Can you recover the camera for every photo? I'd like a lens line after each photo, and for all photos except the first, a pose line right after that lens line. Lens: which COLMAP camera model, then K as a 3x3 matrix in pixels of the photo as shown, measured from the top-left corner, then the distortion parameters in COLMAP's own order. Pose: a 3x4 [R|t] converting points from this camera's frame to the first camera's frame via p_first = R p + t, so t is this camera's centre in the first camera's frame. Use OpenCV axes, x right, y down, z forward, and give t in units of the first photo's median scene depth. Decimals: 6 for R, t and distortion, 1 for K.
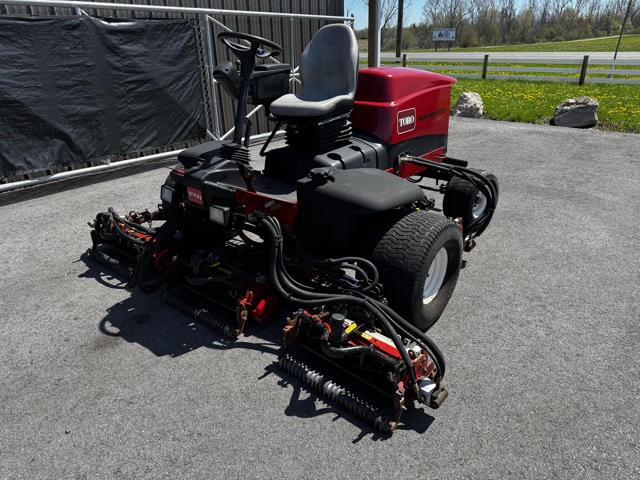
lens RADIAL K [[451.7, 0, 317.0], [0, 451.7, 239.7], [0, 0, 1]] dist [0.000979, -0.008185]
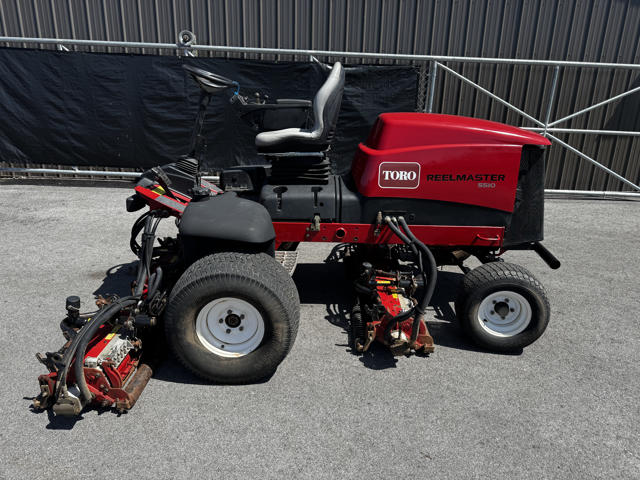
lens RADIAL K [[442.9, 0, 317.6], [0, 442.9, 240.5], [0, 0, 1]] dist [0.001068, -0.003142]
pose [[0.640319, 0.278289, -0.715924, 0.723553], [-0.345270, 0.936869, 0.055365, -0.146402], [0.686134, 0.211736, 0.695980, 0.362620]]
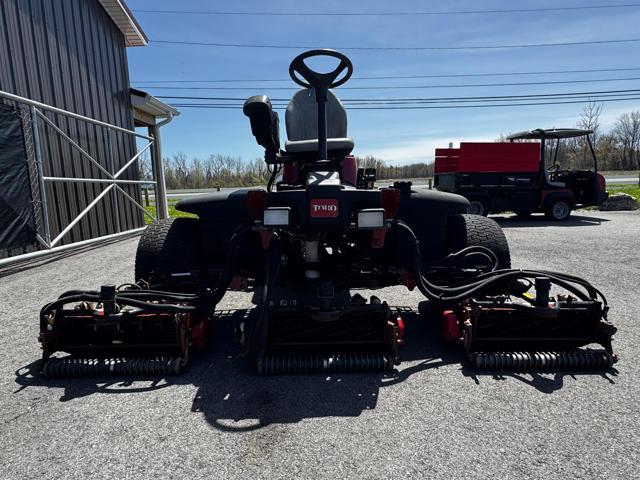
lens RADIAL K [[387.7, 0, 316.7], [0, 387.7, 230.4], [0, 0, 1]] dist [-0.009076, -0.000398]
pose [[0.768594, -0.080820, 0.634611, -0.555365], [0.273334, 0.938371, -0.211538, 0.067925], [-0.578404, 0.336047, 0.743318, 0.352494]]
